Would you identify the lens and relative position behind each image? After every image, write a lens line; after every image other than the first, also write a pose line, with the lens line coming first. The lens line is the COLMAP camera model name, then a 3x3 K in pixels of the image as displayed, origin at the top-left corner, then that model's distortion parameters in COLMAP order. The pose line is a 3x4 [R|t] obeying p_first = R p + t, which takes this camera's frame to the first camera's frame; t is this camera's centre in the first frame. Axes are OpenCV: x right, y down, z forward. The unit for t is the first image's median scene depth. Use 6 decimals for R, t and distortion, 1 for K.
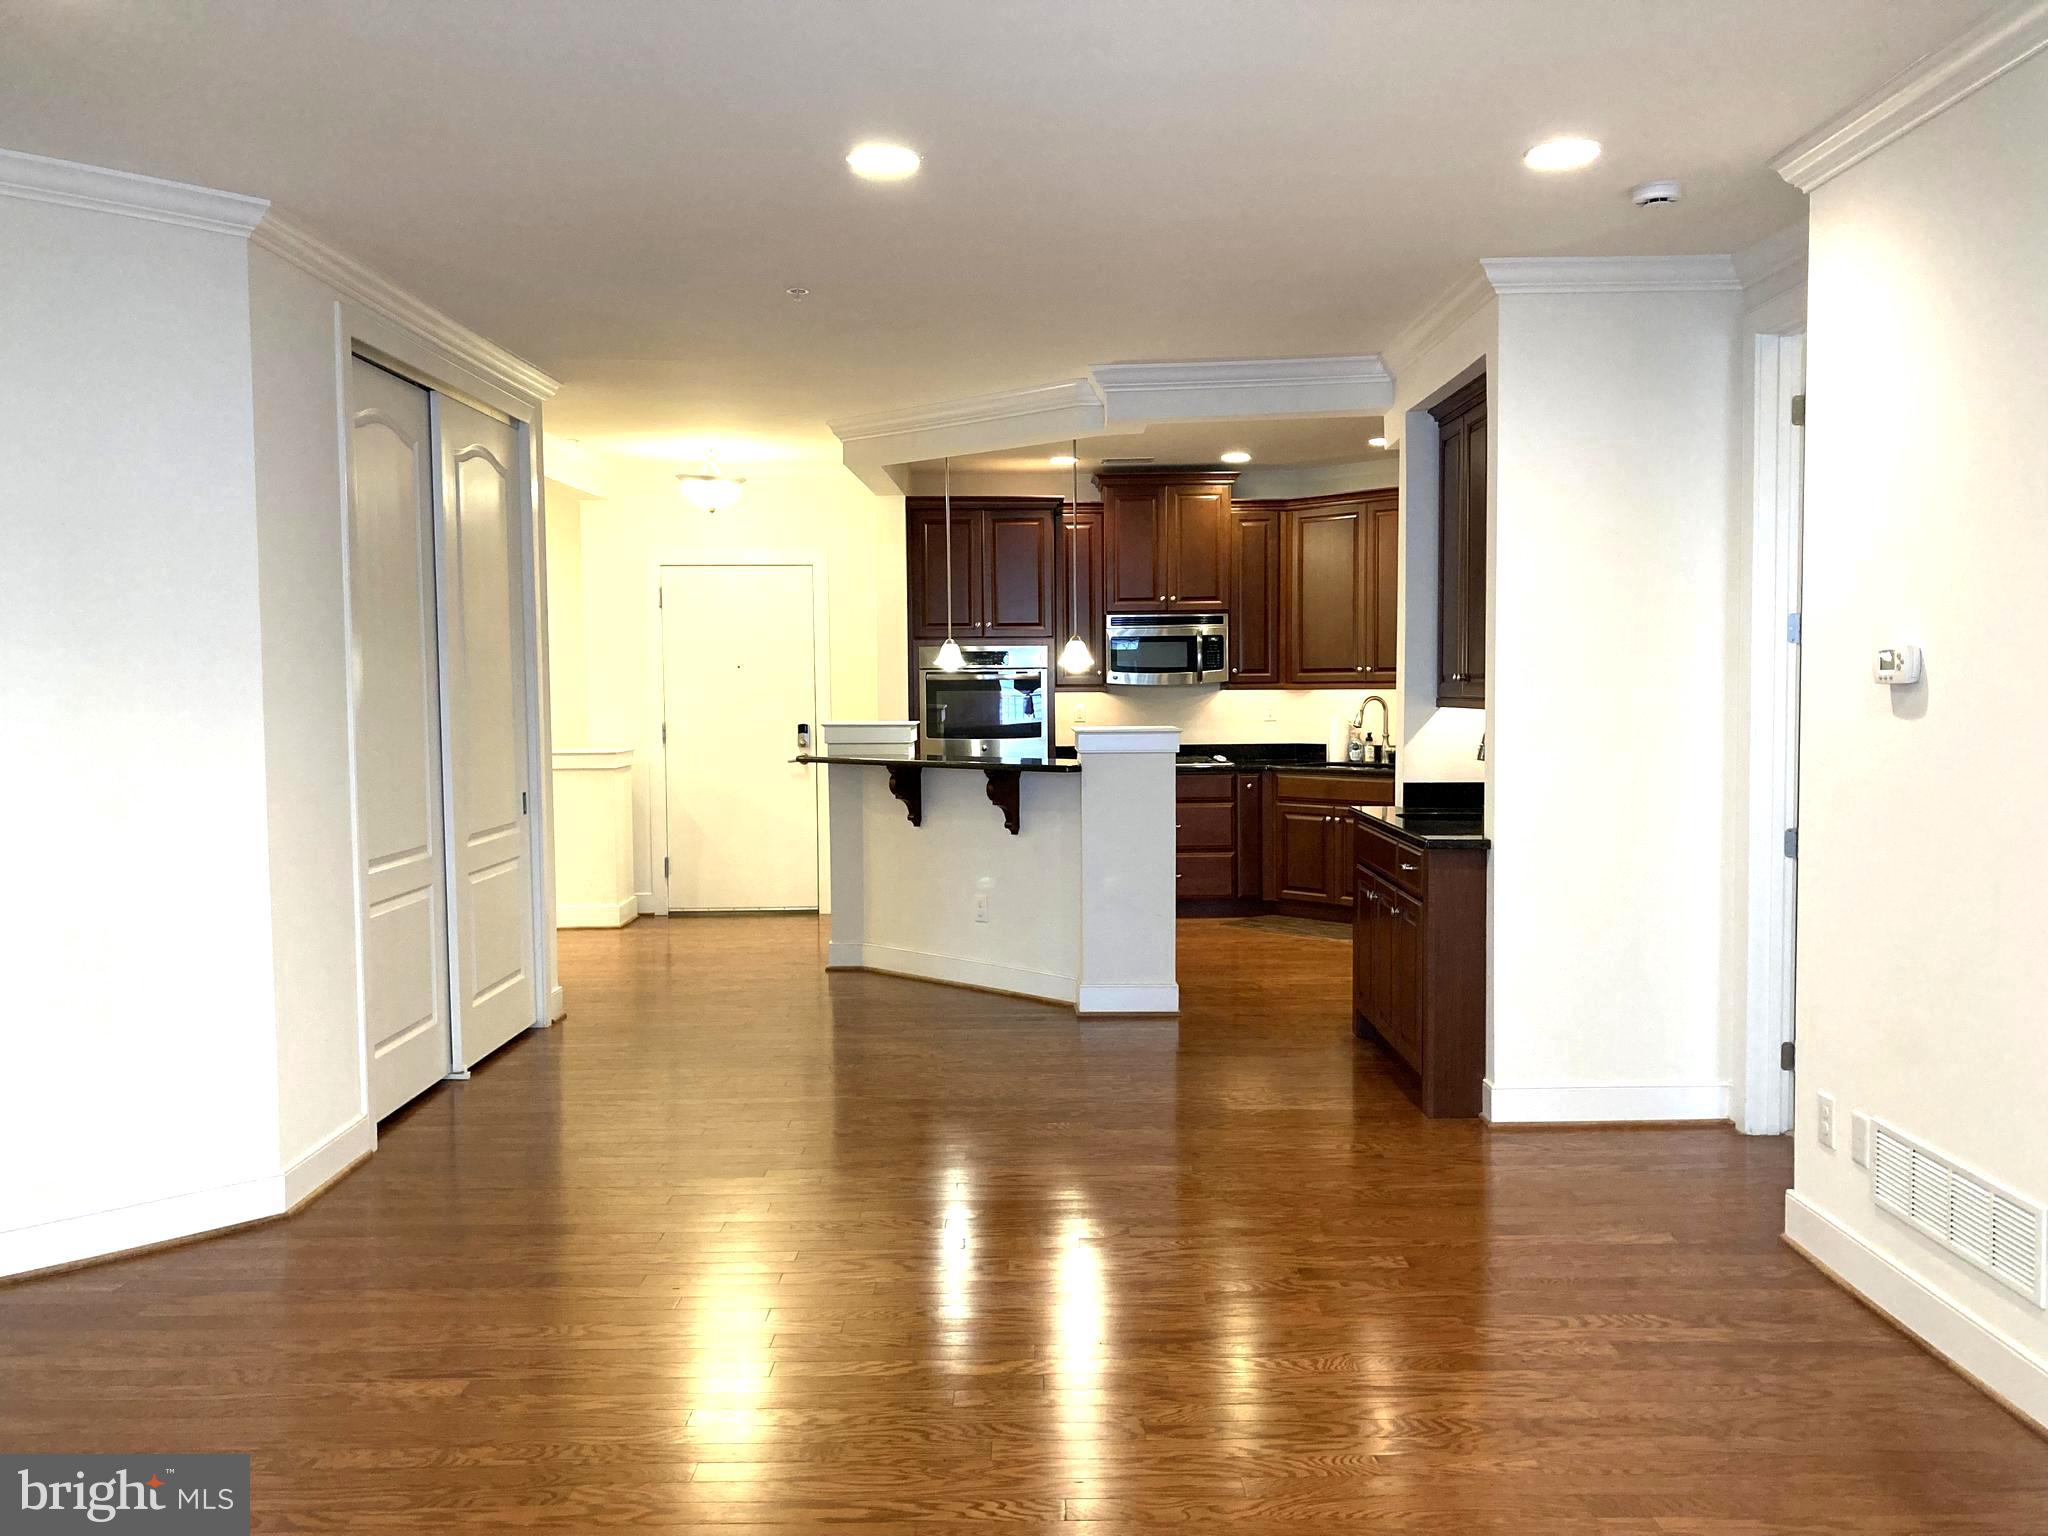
lens RADIAL K [[1706.1, 0, 1032.2], [0, 1706.1, 767.7], [0, 0, 1]] dist [0.000488, 0.013316]
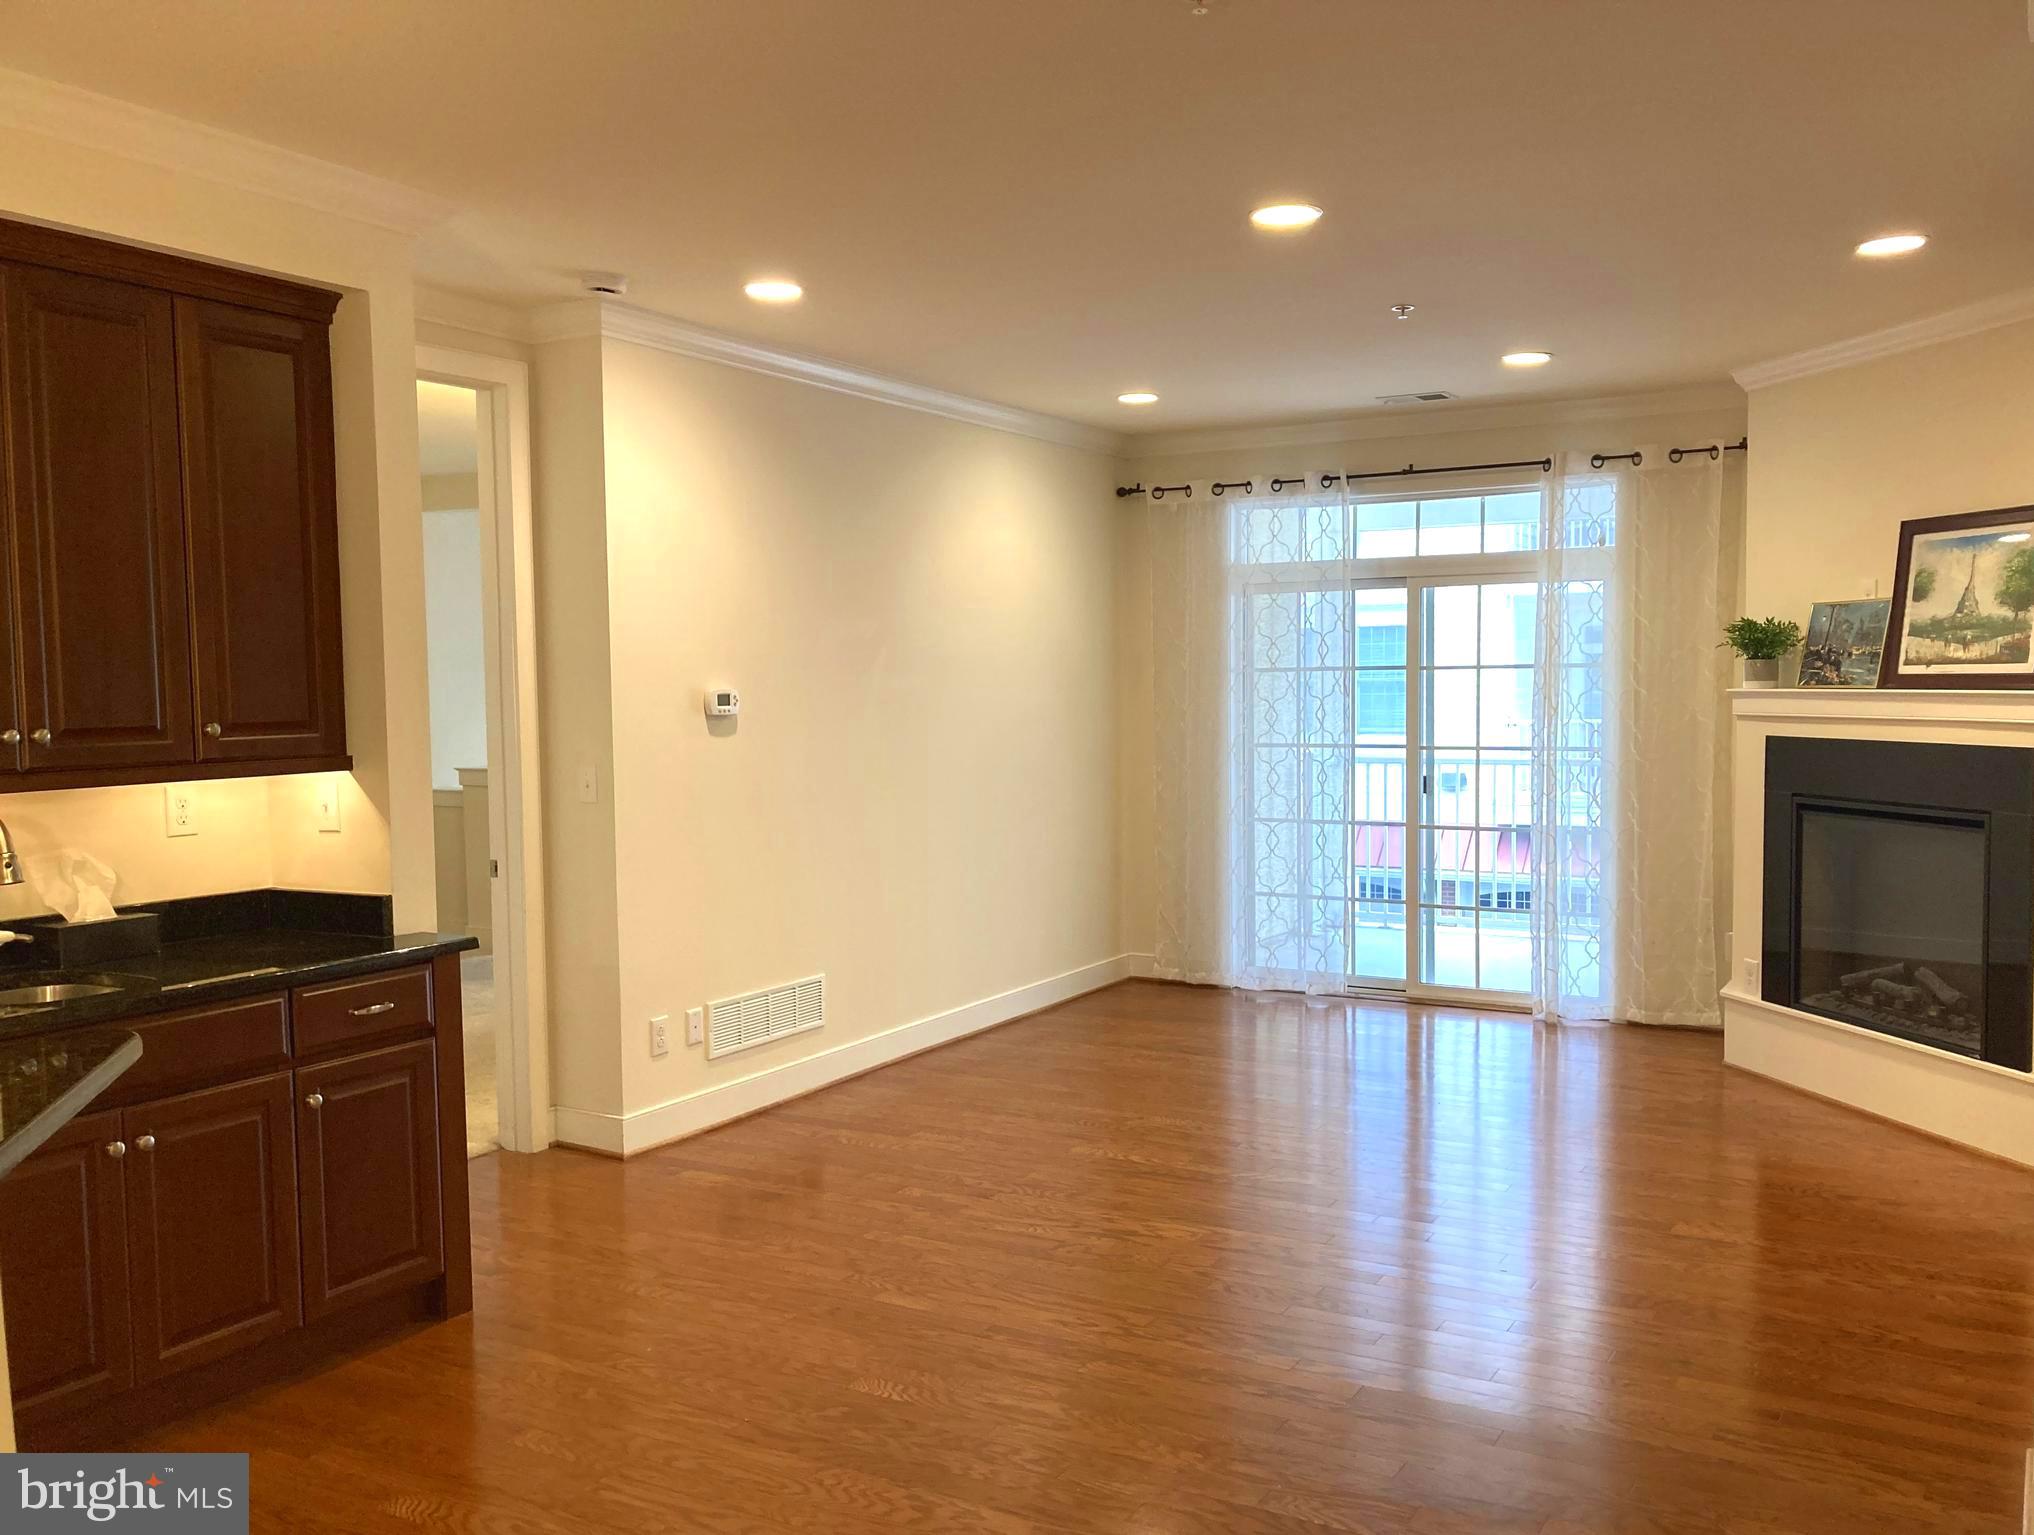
lens RADIAL K [[1694.4, 0, 1025.2], [0, 1694.4, 782.5], [0, 0, 1]] dist [0.000488, 0.013316]
pose [[-0.869847, -0.013572, 0.493136, -0.520861], [0.042962, 0.993740, 0.103130, -0.139395], [-0.491448, 0.110893, -0.863818, 2.270062]]
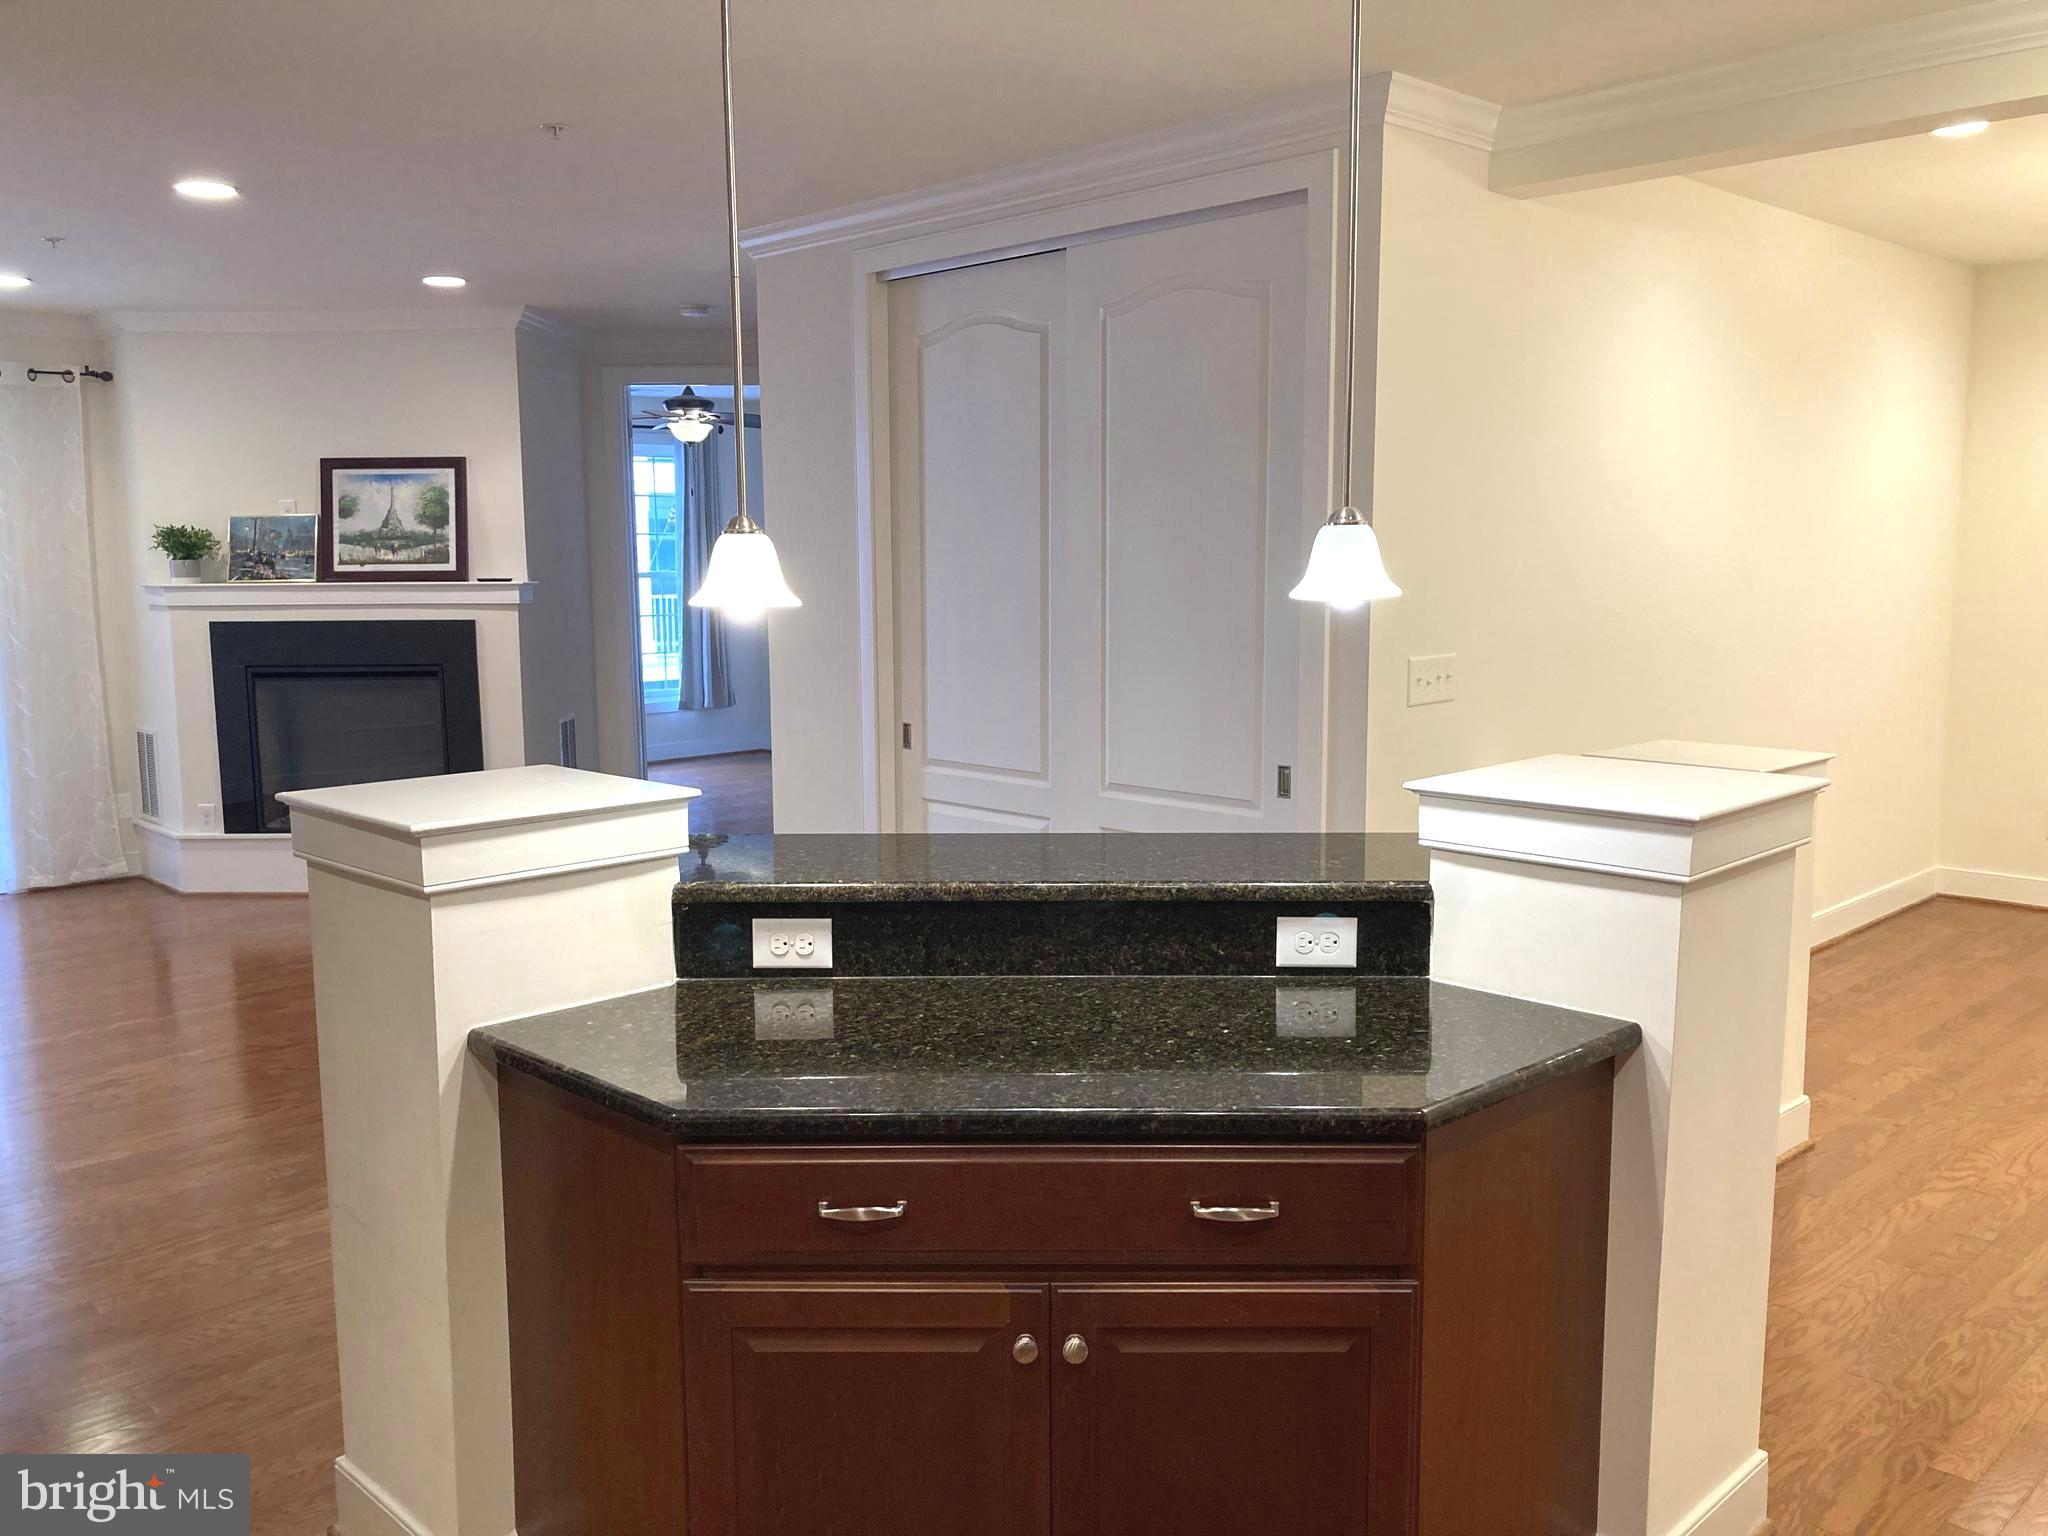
lens RADIAL K [[1706.1, 0, 1032.7], [0, 1706.1, 782.0], [0, 0, 1]] dist [0.000488, 0.013316]
pose [[-0.715887, 0.106097, -0.690109, 0.456928], [-0.022634, 0.984342, 0.174811, -0.178443], [0.697850, 0.140765, -0.702276, 2.683639]]
